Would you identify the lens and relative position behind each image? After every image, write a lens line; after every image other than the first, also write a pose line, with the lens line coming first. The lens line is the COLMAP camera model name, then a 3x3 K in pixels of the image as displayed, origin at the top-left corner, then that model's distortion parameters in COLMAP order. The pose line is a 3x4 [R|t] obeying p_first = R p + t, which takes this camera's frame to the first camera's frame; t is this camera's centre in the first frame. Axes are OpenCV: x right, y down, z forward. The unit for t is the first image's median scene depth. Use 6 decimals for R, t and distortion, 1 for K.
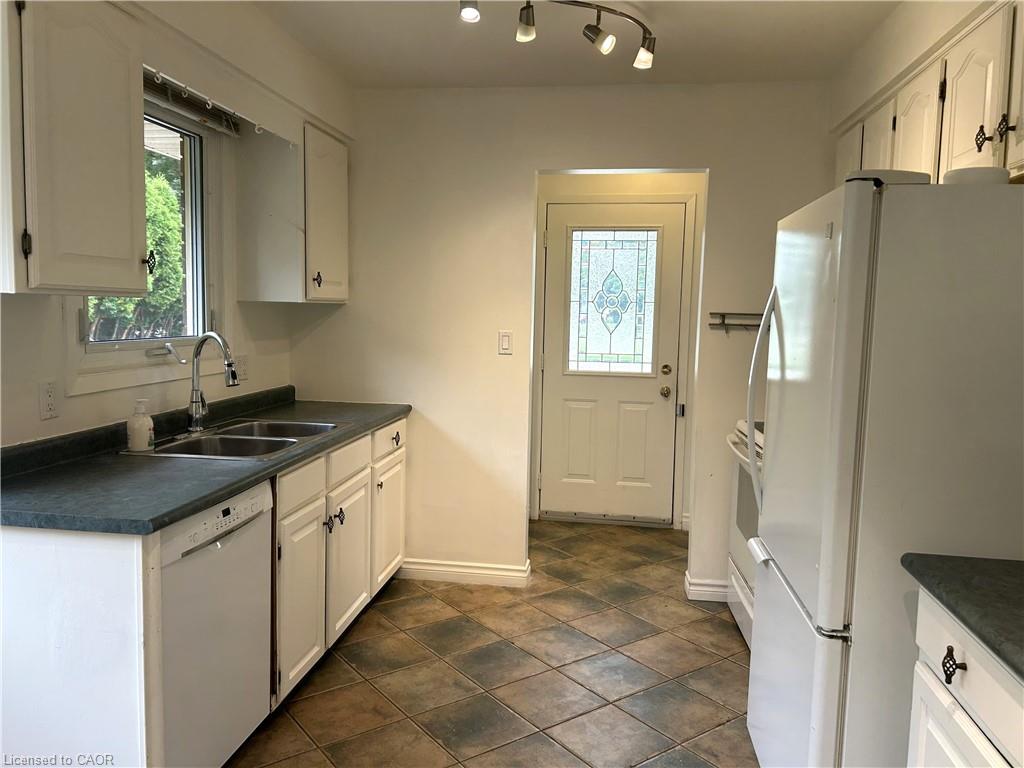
lens RADIAL K [[770.2, 0, 515.5], [0, 770.2, 382.3], [0, 0, 1]] dist [0.056639, -0.063211]
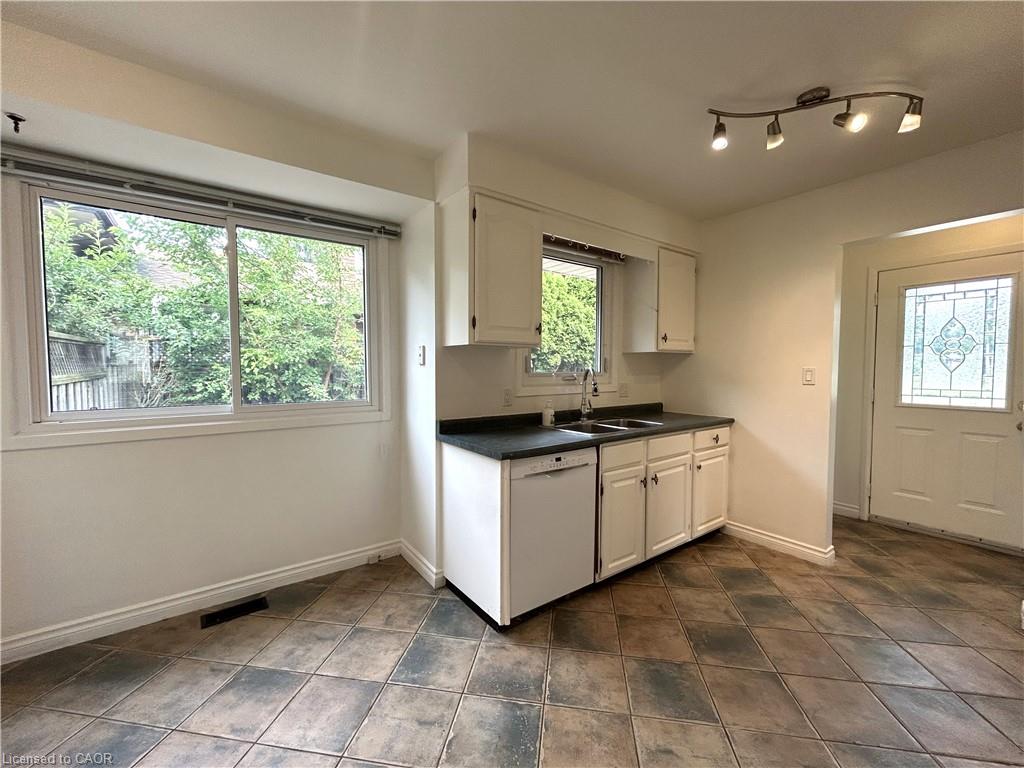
lens RADIAL K [[417.1, 0, 510.7], [0, 417.1, 385.3], [0, 0, 1]] dist [0.004019, -0.000137]
pose [[0.699893, 0.010388, -0.714172, 0.159878], [-0.053970, 0.997805, -0.038377, 0.022622], [0.712206, 0.065404, 0.698917, 0.136889]]
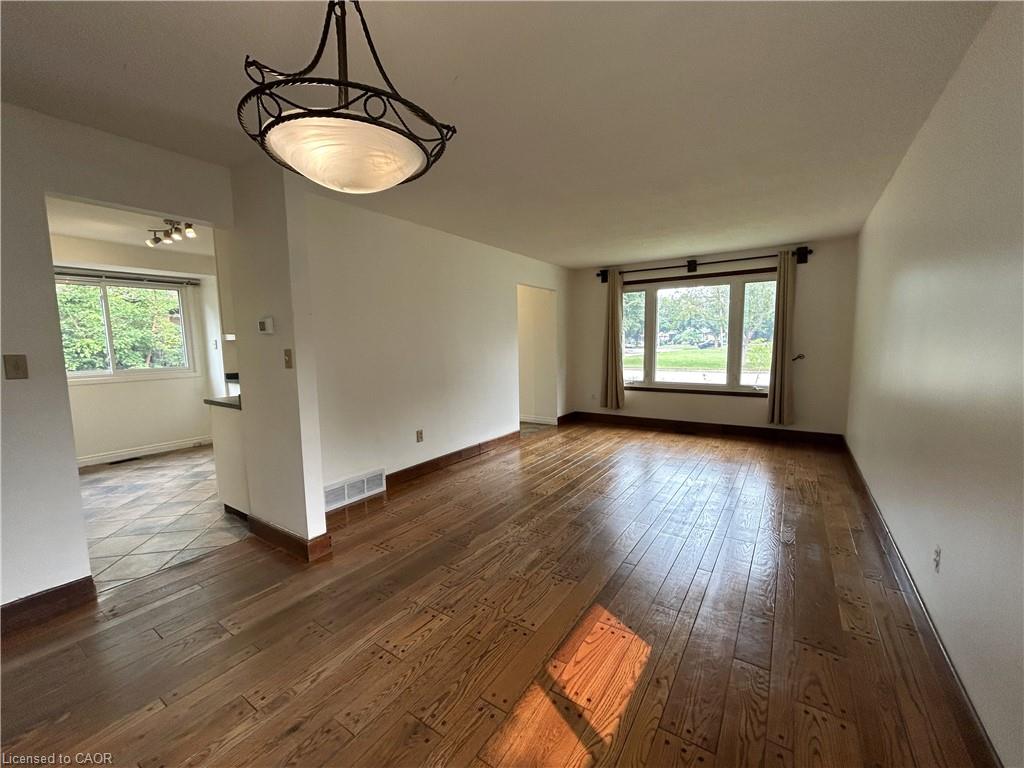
lens RADIAL K [[417.1, 0, 511.5], [0, 417.1, 384.5], [0, 0, 1]] dist [0.004019, -0.000137]
pose [[0.895396, 0.002850, -0.445261, 1.259402], [-0.000764, 0.999988, 0.004865, 0.096100], [0.445270, -0.004016, 0.895388, -0.395290]]
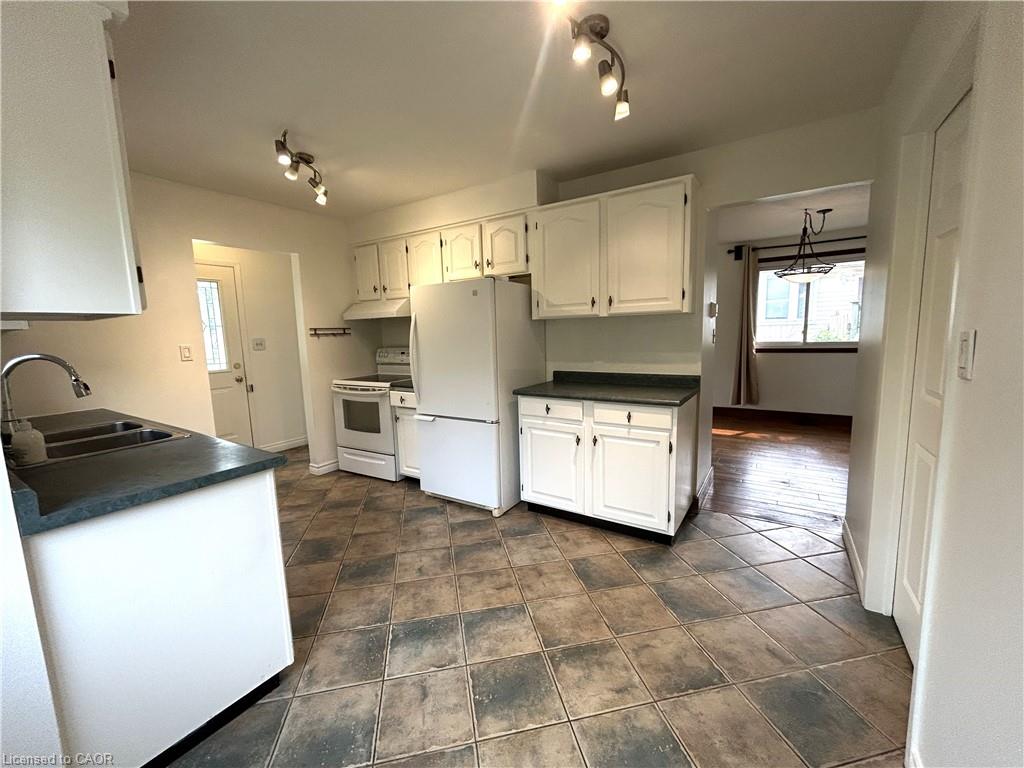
lens RADIAL K [[417.1, 0, 509.9], [0, 417.1, 384.6], [0, 0, 1]] dist [0.004019, -0.000137]
pose [[0.423202, -0.152824, 0.893054, -0.534117], [0.125289, 0.986074, 0.109369, -0.001849], [-0.897331, 0.065605, 0.436455, 0.101220]]
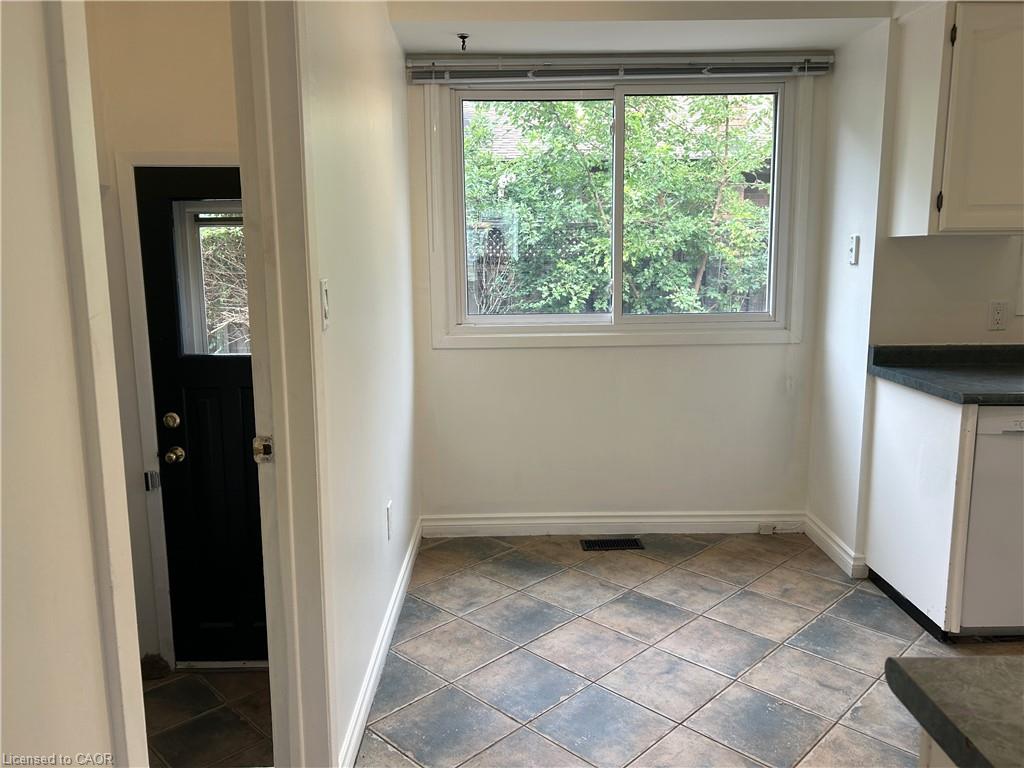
lens RADIAL K [[770.2, 0, 518.1], [0, 770.2, 380.4], [0, 0, 1]] dist [0.056639, -0.063211]
pose [[0.154849, 0.132376, -0.979029, 0.405915], [-0.081215, 0.989334, 0.120924, 0.025098], [0.984594, 0.060787, 0.163948, -0.010568]]
